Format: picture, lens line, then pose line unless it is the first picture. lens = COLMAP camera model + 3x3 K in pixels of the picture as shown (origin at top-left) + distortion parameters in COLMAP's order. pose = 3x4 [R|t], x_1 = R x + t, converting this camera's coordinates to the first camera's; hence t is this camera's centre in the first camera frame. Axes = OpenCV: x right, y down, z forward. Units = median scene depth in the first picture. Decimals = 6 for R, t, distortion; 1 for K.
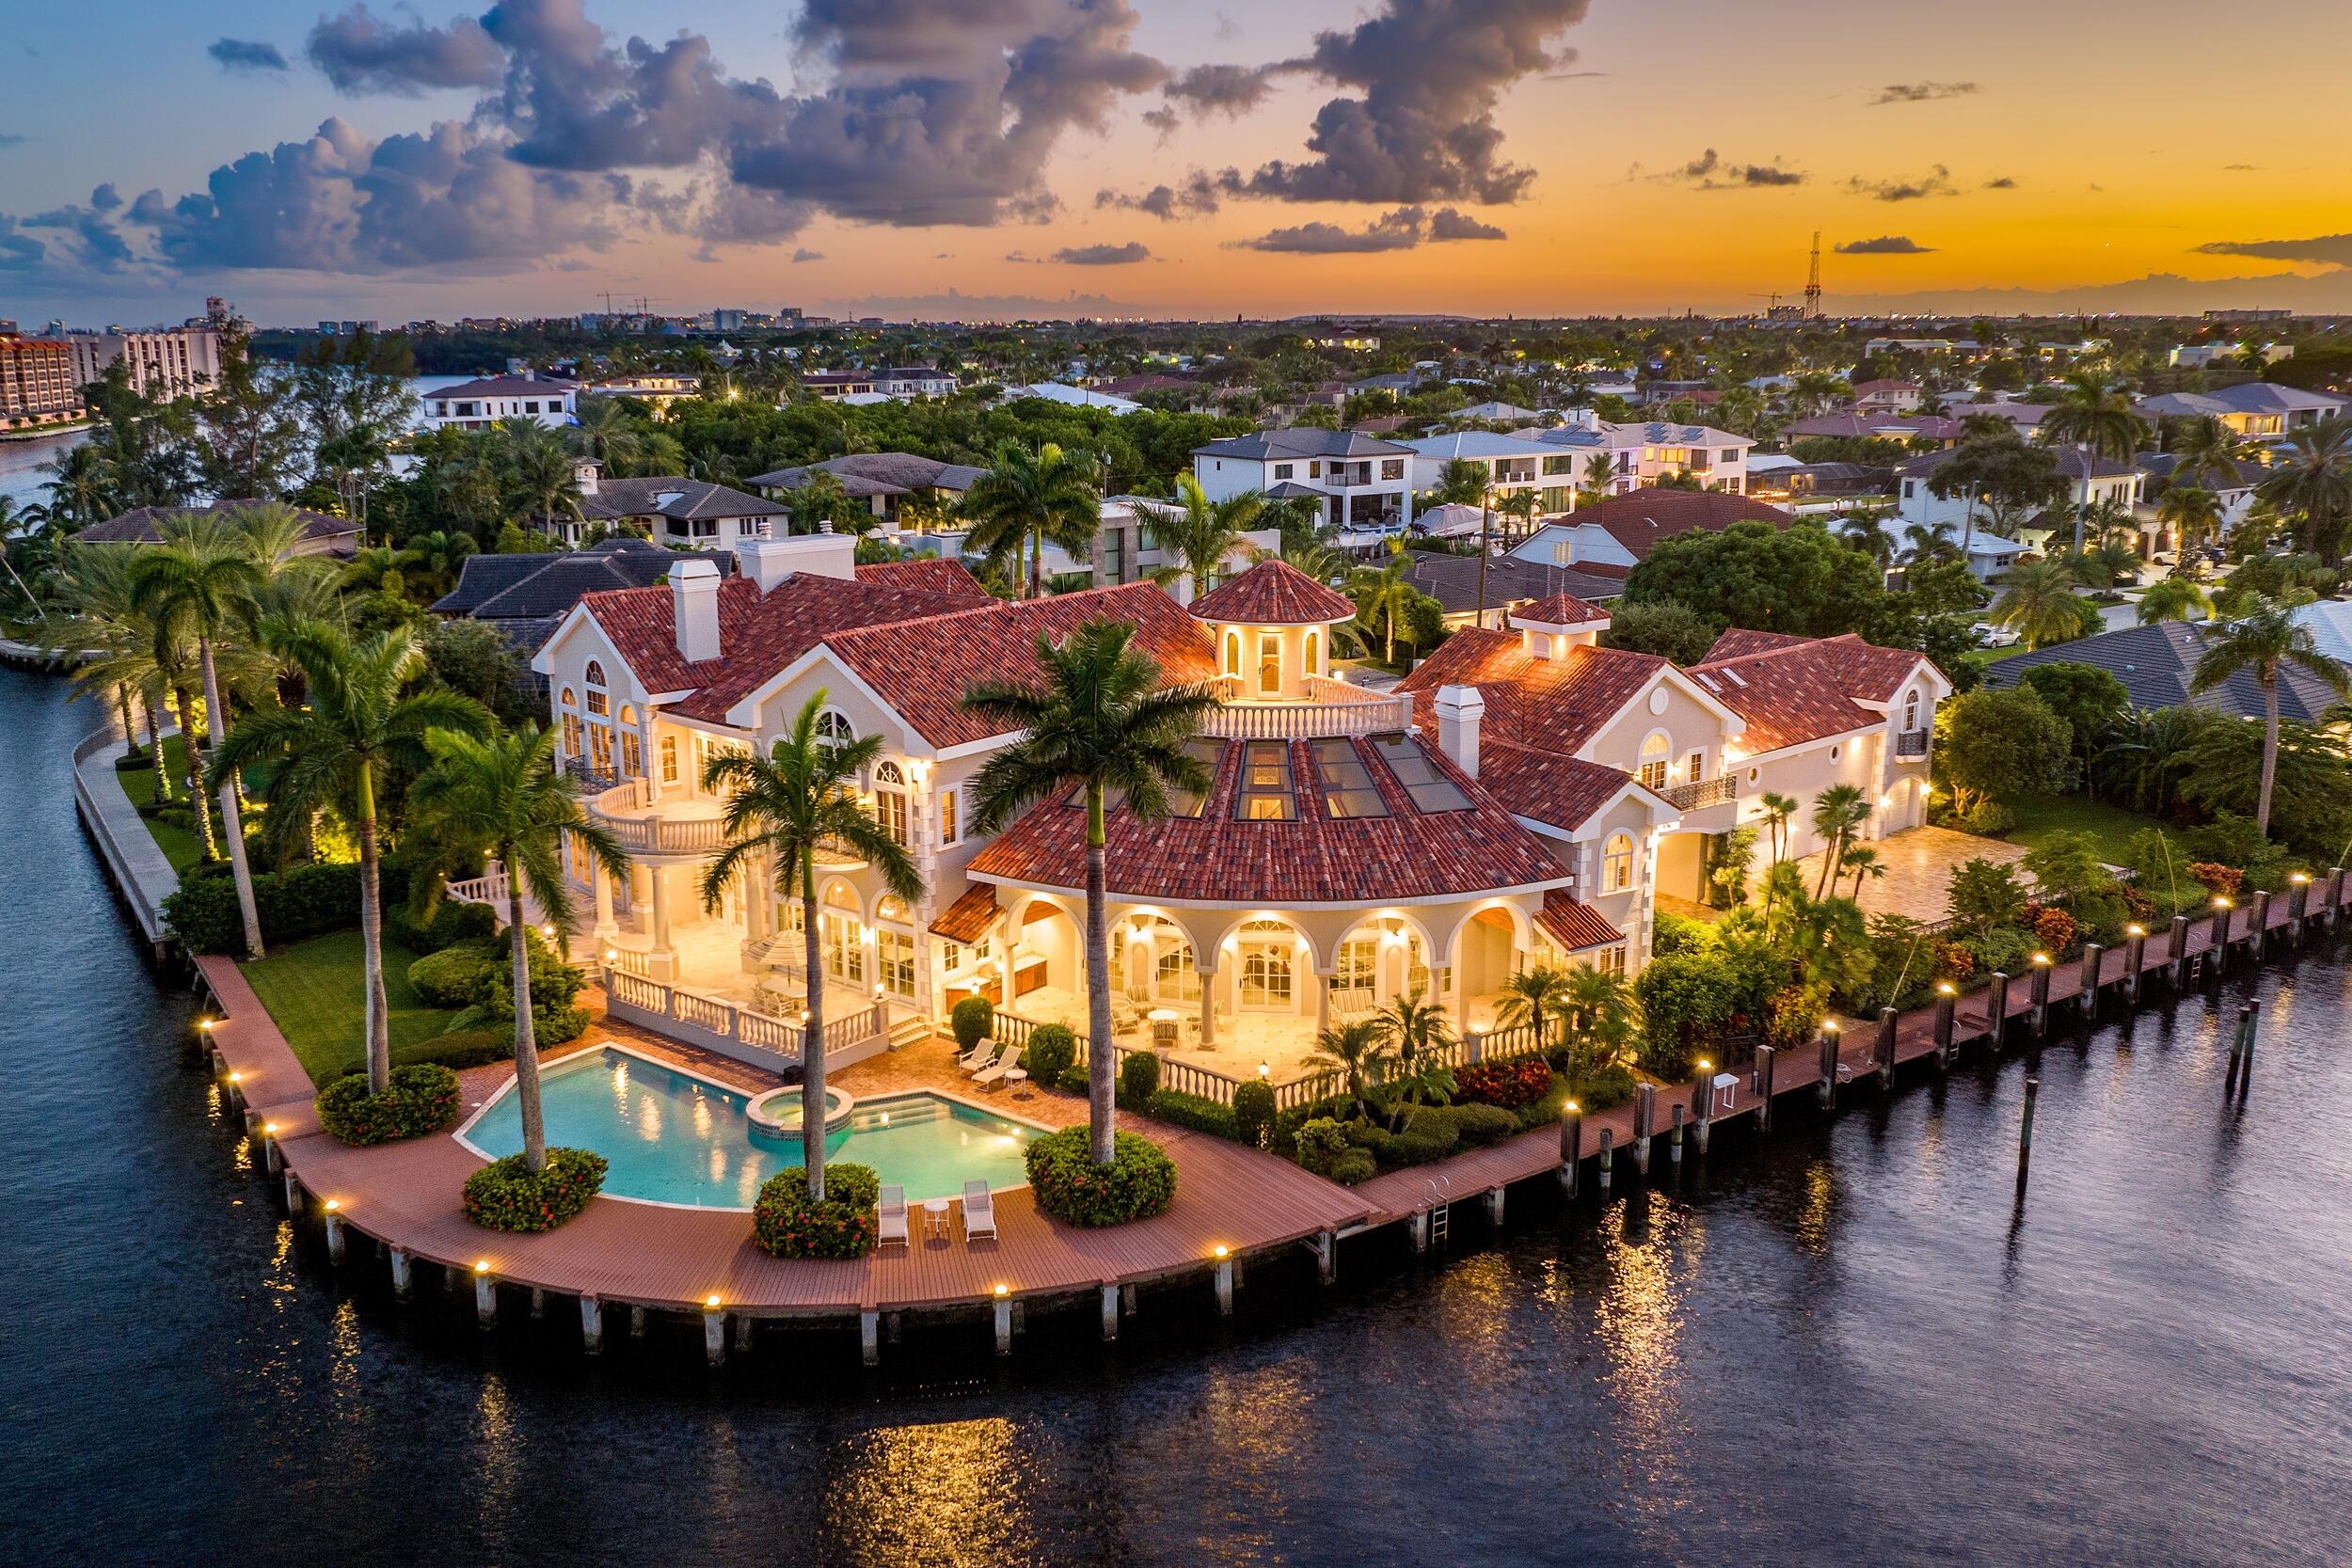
lens RADIAL K [[1539.3, 0, 1176.0], [0, 1539.3, 784.0], [0, 0, 1]] dist [0.000298, 0.002880]
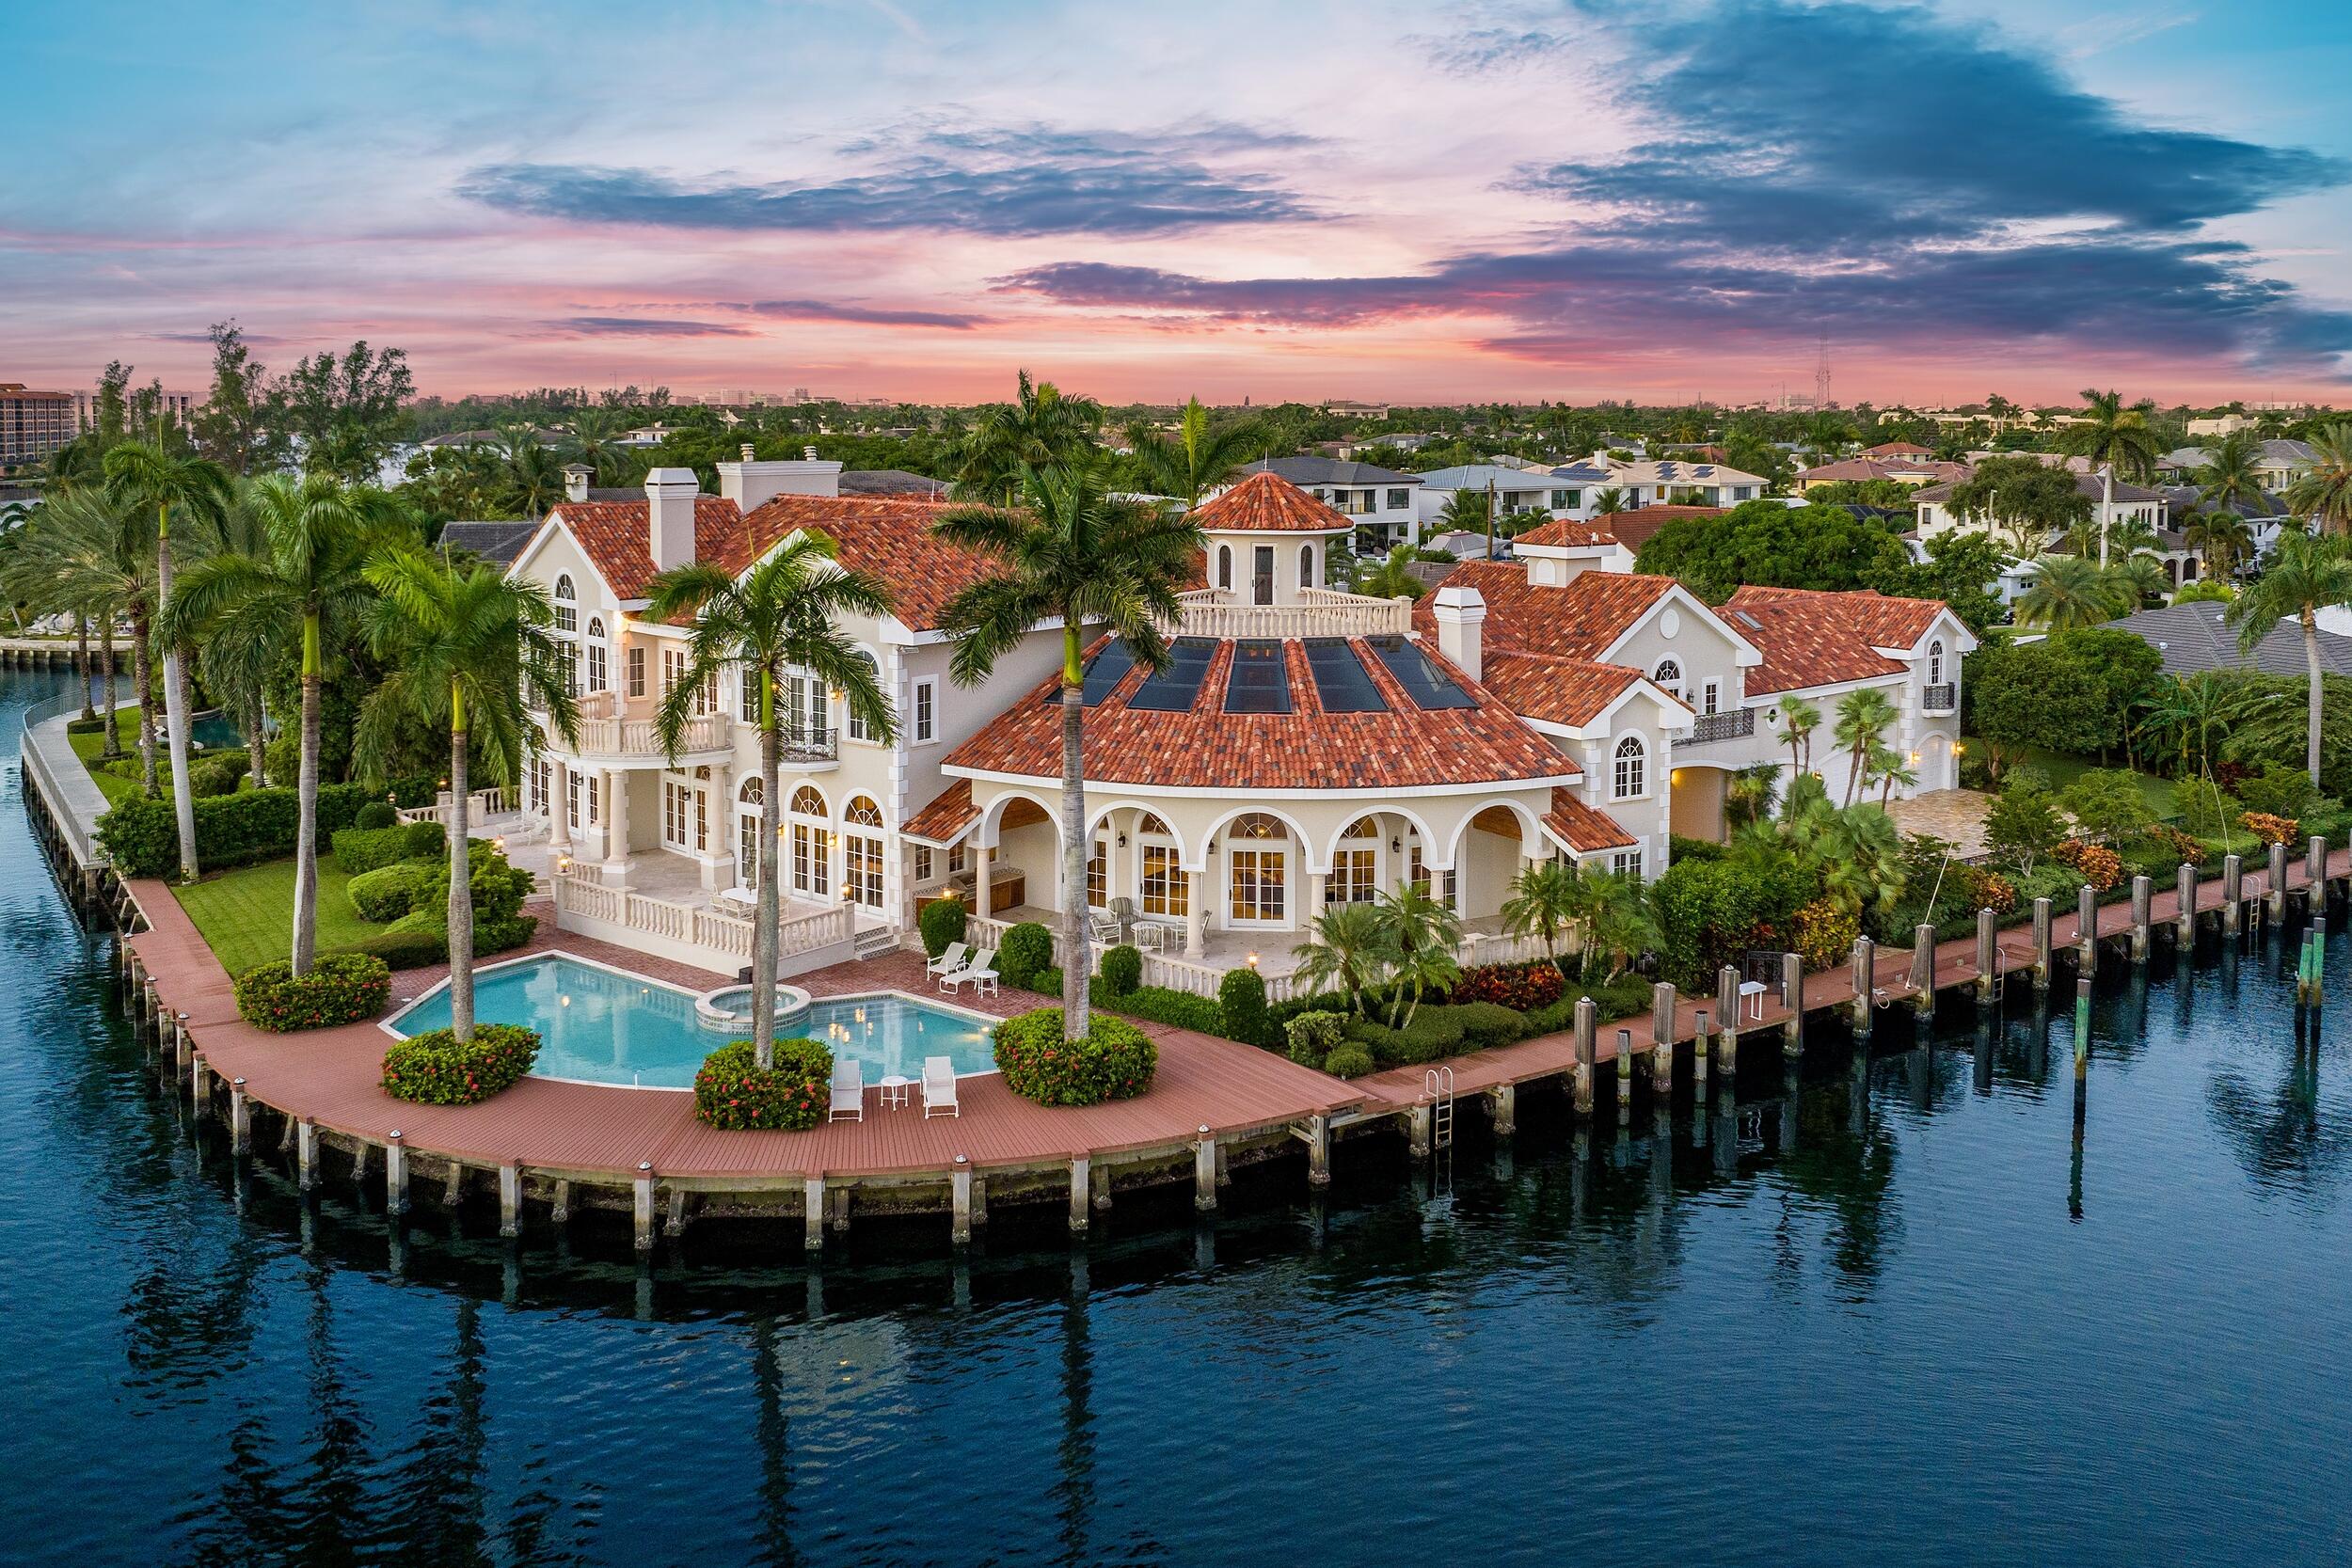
lens RADIAL K [[1589.7, 0, 1176.0], [0, 1589.7, 784.0], [0, 0, 1]] dist [0.002311, -0.002463]
pose [[0.999925, 0.009635, -0.007598, 0.015499], [-0.010528, 0.991733, -0.127886, 0.183781], [0.006303, 0.127956, 0.991760, 0.030649]]
